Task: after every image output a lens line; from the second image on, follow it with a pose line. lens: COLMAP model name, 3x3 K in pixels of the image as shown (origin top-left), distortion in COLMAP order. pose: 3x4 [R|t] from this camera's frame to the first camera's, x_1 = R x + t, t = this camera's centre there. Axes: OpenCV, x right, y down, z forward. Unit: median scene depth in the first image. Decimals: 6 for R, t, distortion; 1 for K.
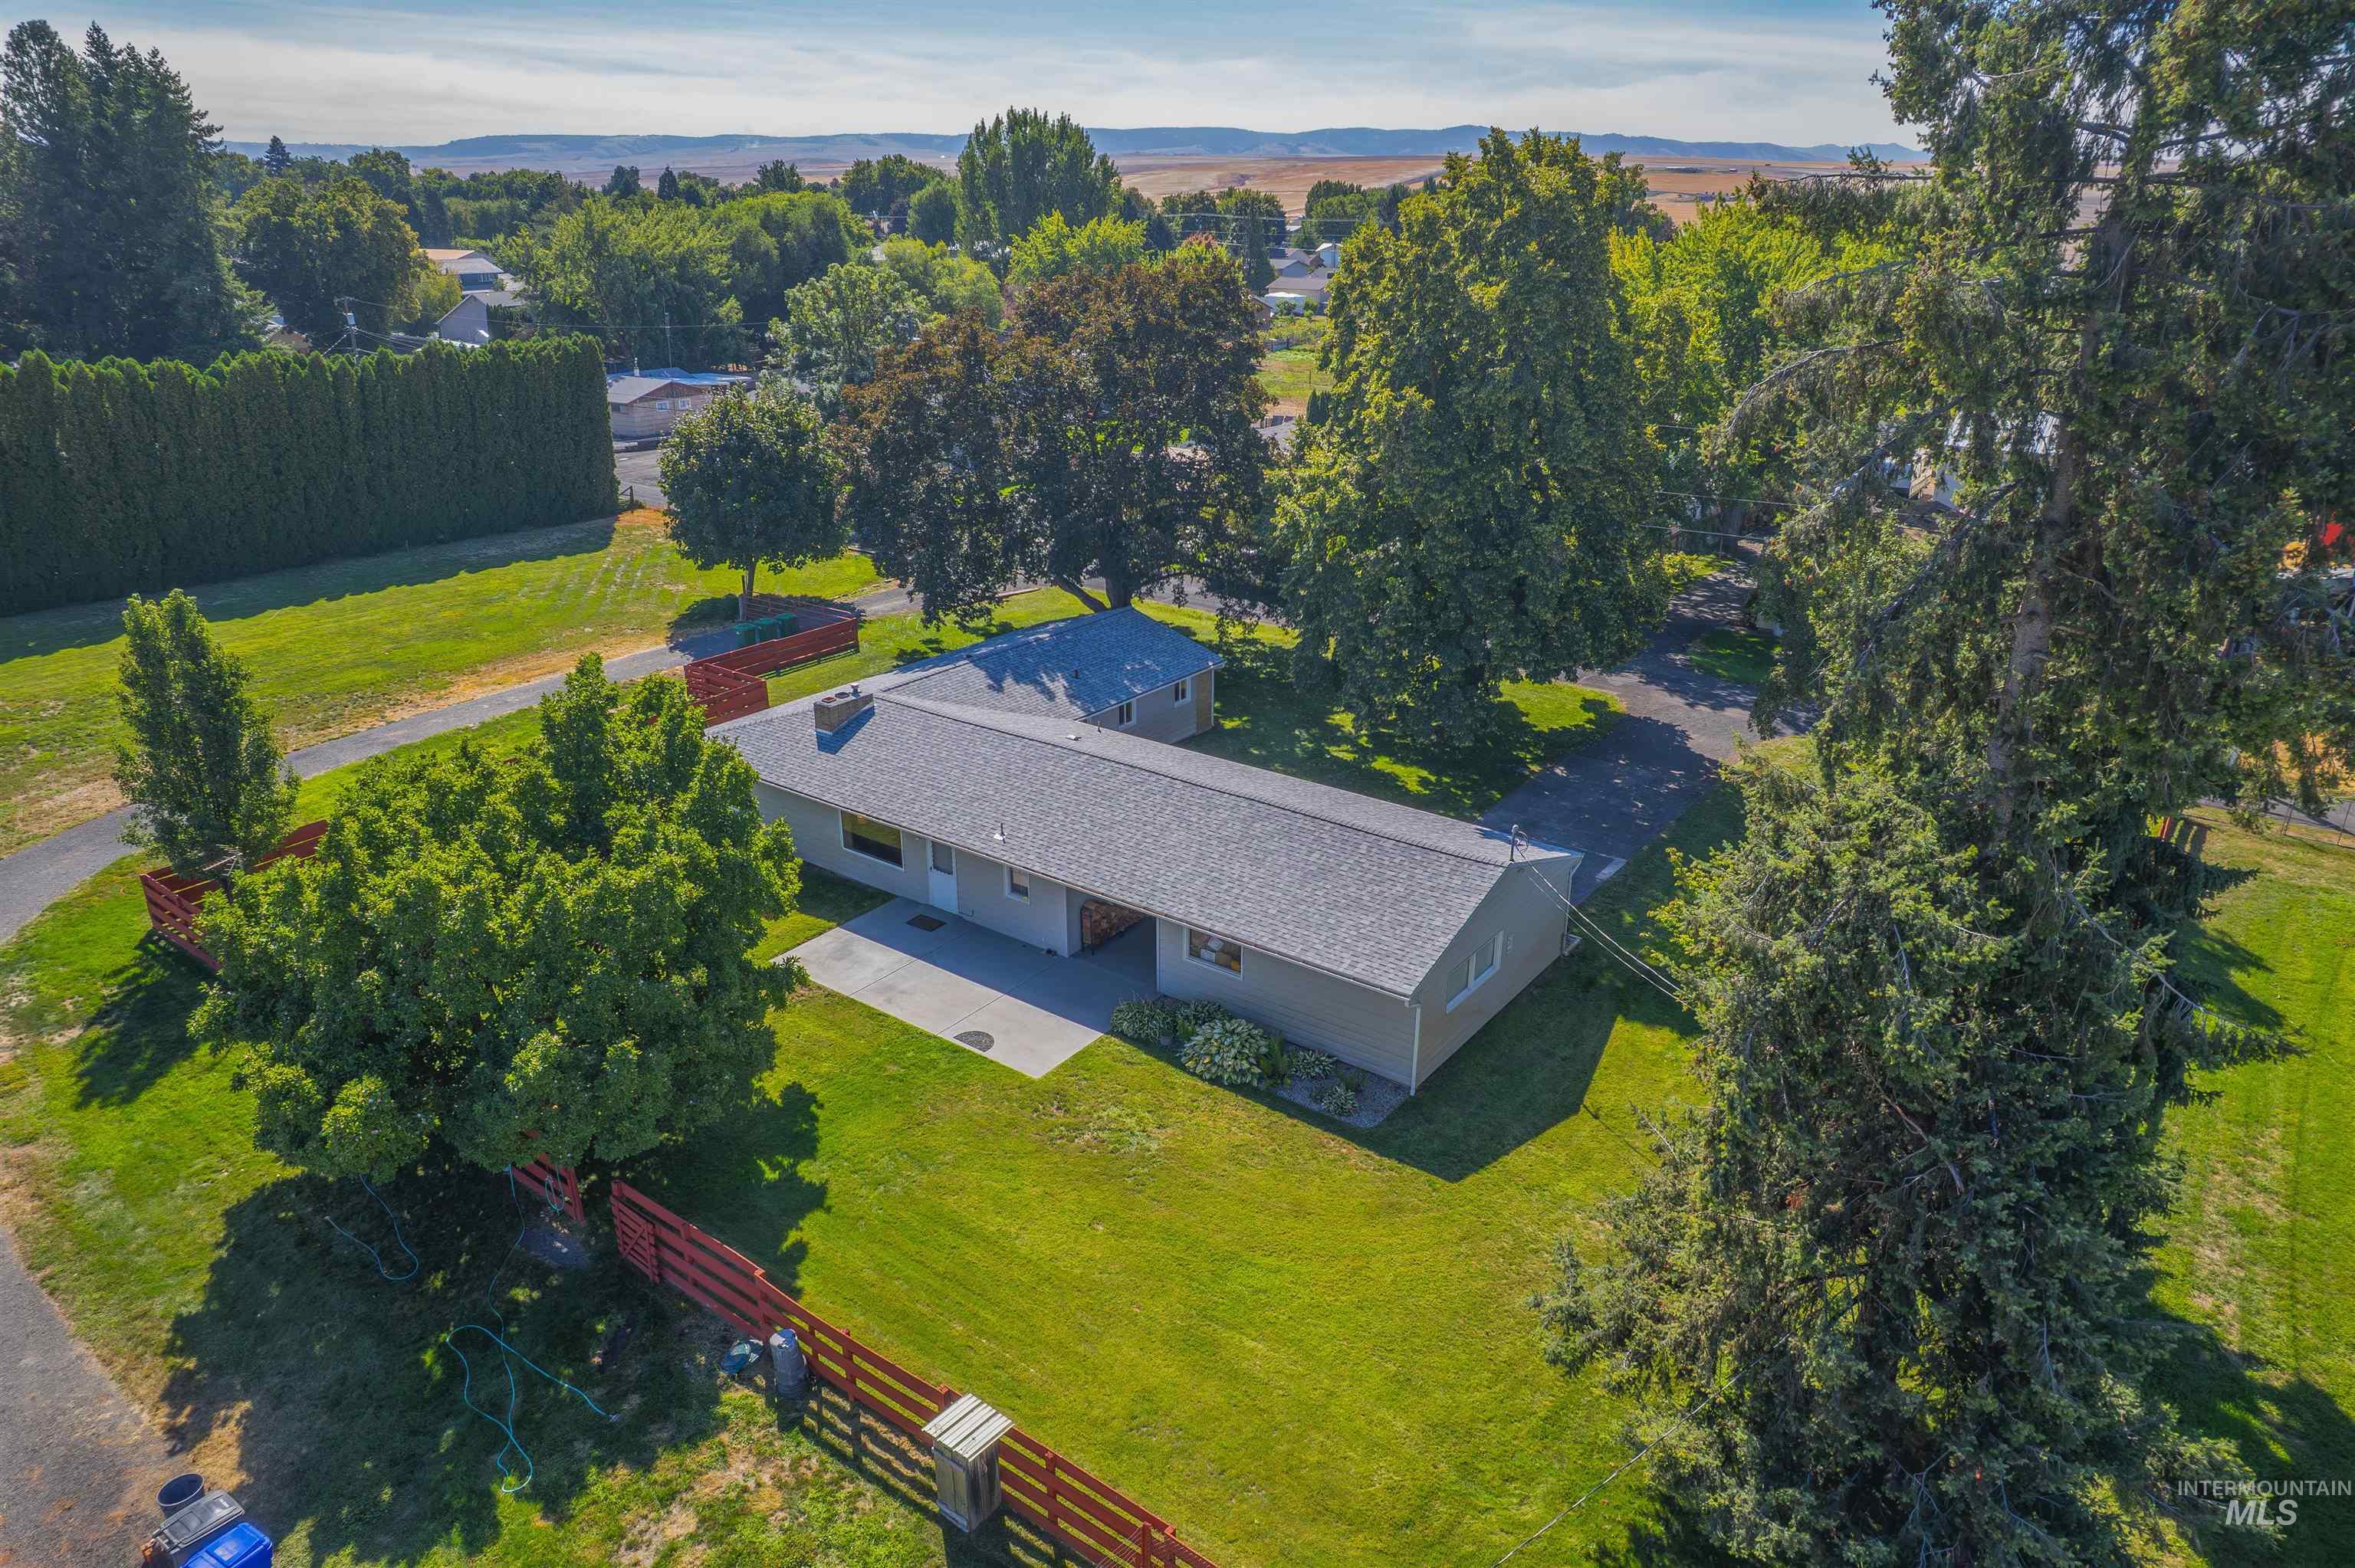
lens RADIAL K [[1513.3, 0, 1186.9], [0, 1513.3, 790.3], [0, 0, 1]] dist [-0.054370, 0.036102]
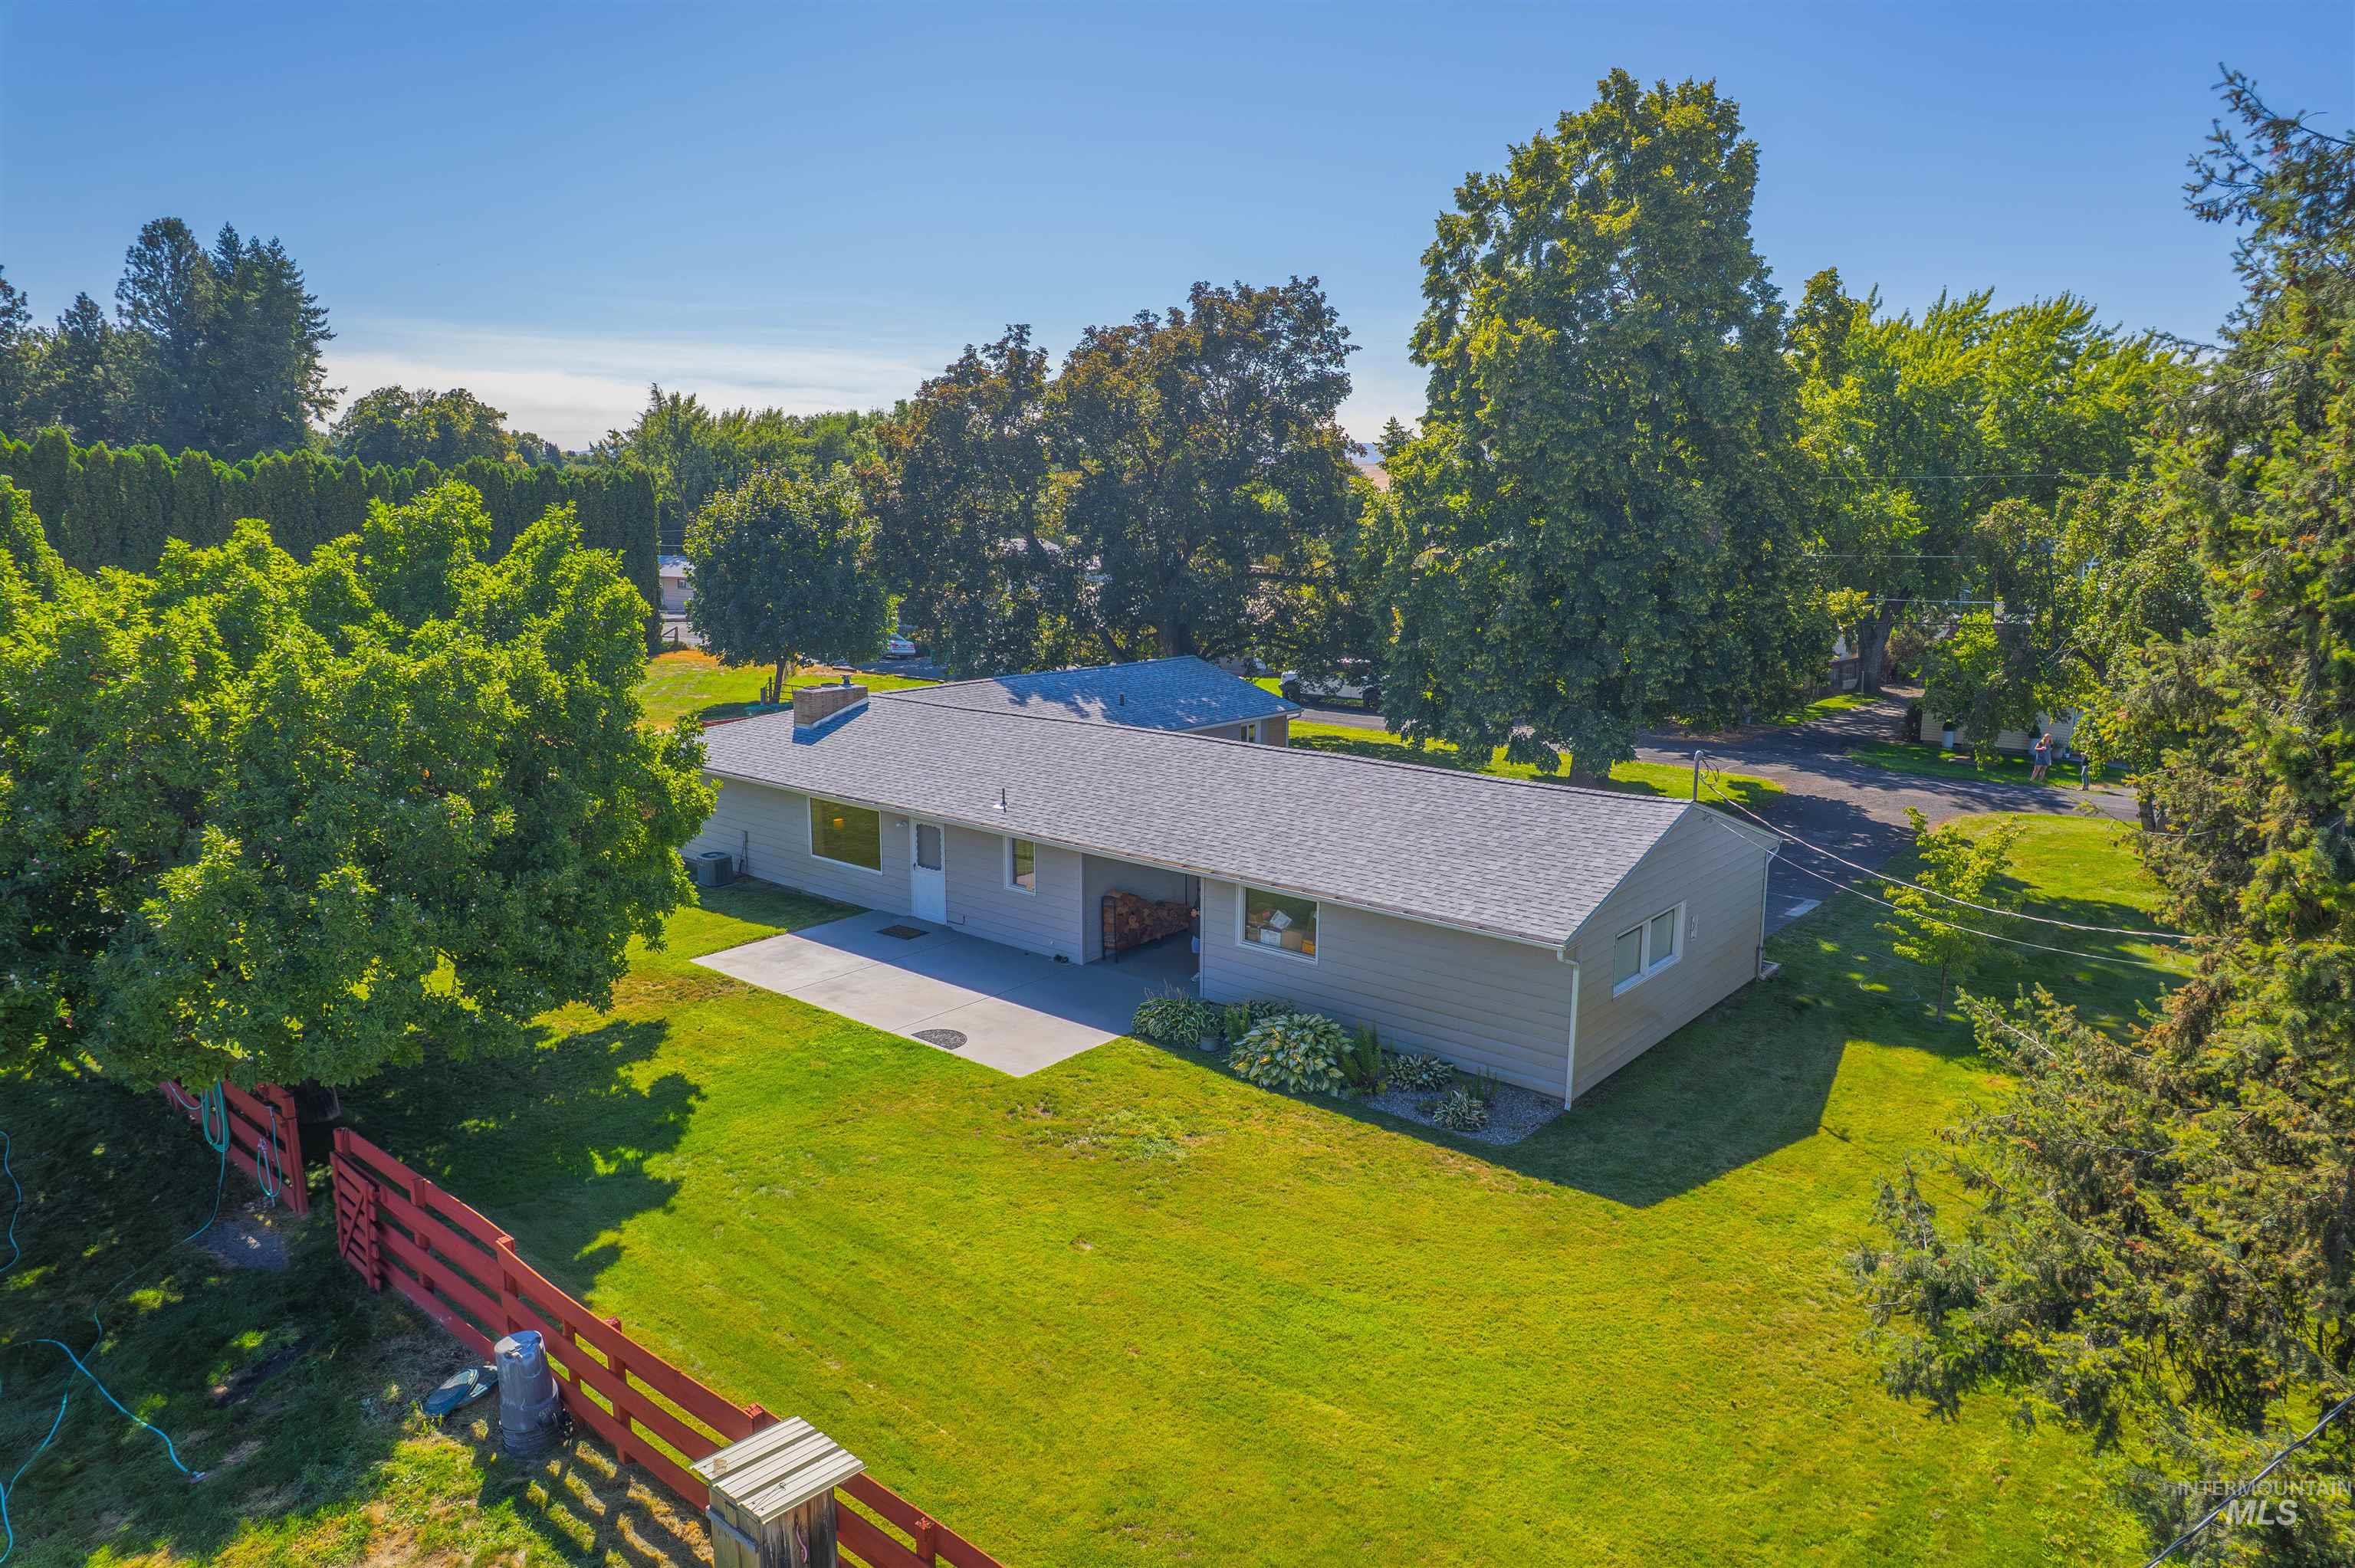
lens RADIAL K [[1513.3, 0, 1192.2], [0, 1513.3, 778.6], [0, 0, 1]] dist [-0.054370, 0.036102]
pose [[0.998562, 0.015963, -0.051177, 0.012876], [-0.025528, 0.981044, -0.192097, 0.178518], [0.047140, 0.193127, 0.980041, 0.282122]]
